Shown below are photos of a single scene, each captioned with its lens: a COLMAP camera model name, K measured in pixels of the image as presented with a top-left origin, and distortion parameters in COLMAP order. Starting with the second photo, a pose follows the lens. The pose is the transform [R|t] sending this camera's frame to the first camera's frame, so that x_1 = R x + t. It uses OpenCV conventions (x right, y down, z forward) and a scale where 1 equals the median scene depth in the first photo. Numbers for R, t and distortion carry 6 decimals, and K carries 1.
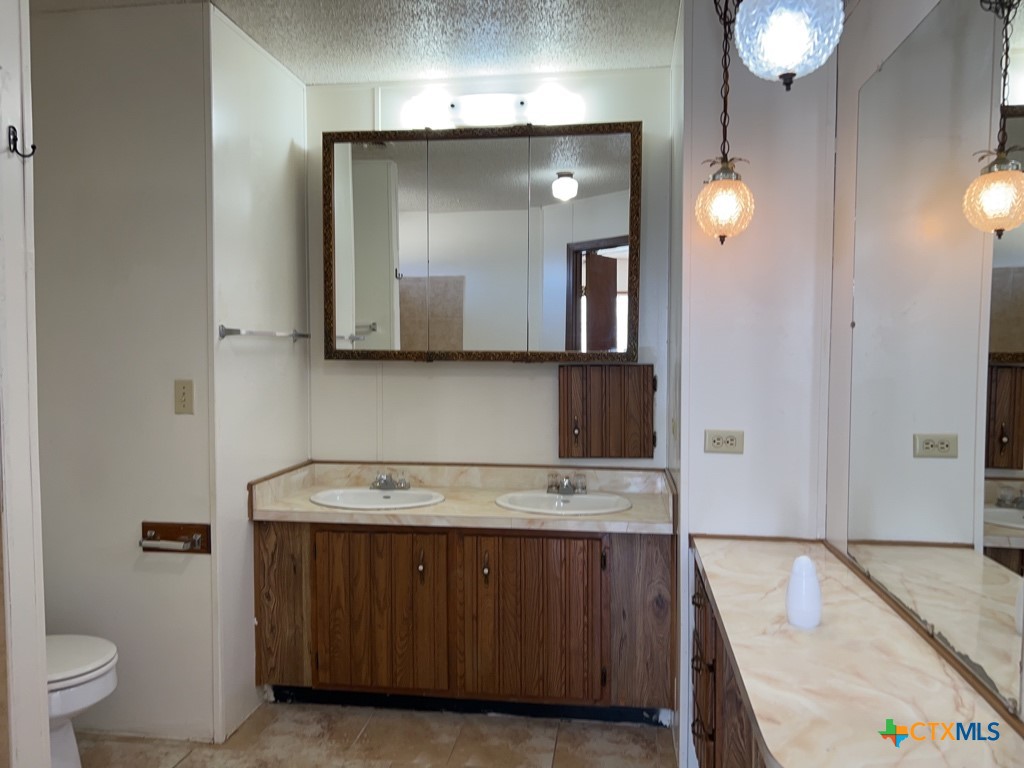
lens RADIAL K [[770.5, 0, 512.7], [0, 770.5, 383.0], [0, 0, 1]] dist [0.051399, -0.061087]
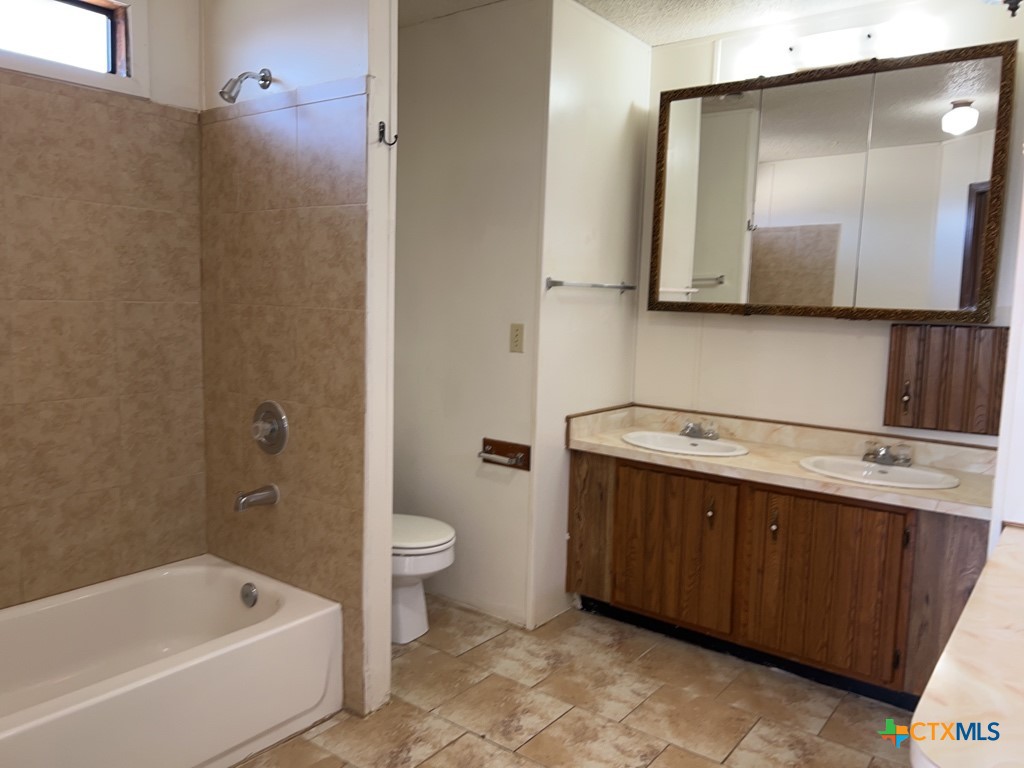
lens RADIAL K [[770.5, 0, 504.4], [0, 770.5, 381.1], [0, 0, 1]] dist [0.051399, -0.061087]
pose [[0.868038, 0.077187, -0.490460, 0.133043], [-0.048770, 0.996320, 0.070483, 0.001924], [0.494096, -0.037262, 0.868609, -0.031324]]
